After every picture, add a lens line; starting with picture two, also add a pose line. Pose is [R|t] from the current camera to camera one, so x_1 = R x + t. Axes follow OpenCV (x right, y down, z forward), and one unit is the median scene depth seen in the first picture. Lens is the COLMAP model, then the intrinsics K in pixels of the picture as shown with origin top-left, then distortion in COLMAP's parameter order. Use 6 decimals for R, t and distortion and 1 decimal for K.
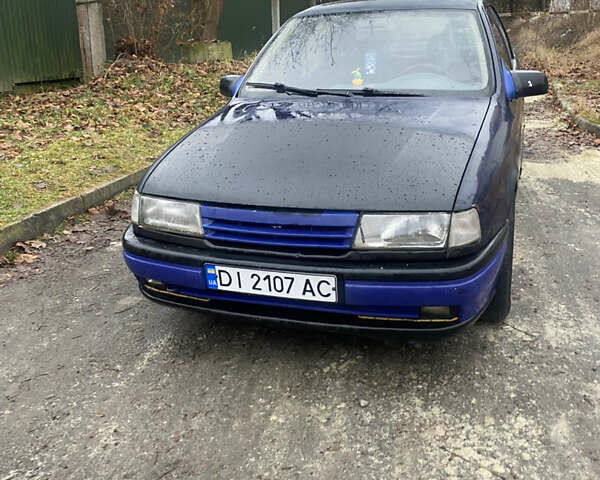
lens RADIAL K [[620.5, 0, 288.6], [0, 620.5, 231.4], [0, 0, 1]] dist [0.018517, -0.058251]
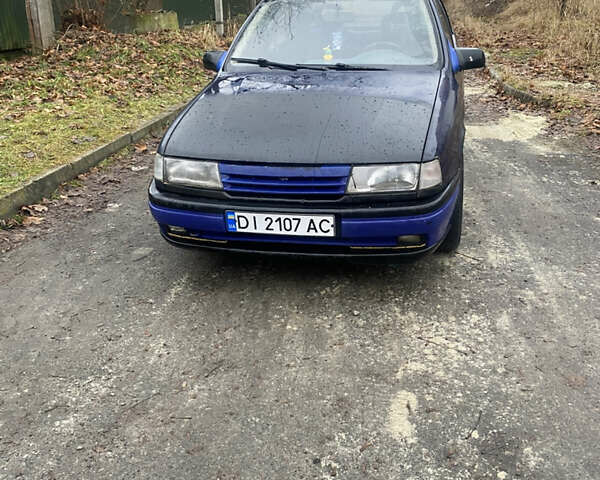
lens RADIAL K [[616.5, 0, 300.0], [0, 616.5, 240.0], [0, 0, 1]] dist [0.128066, -0.387275]
pose [[0.991796, -0.040175, 0.121354, -0.129832], [0.032511, 0.997388, 0.064492, 0.032532], [-0.123628, -0.060018, 0.990512, -0.227564]]
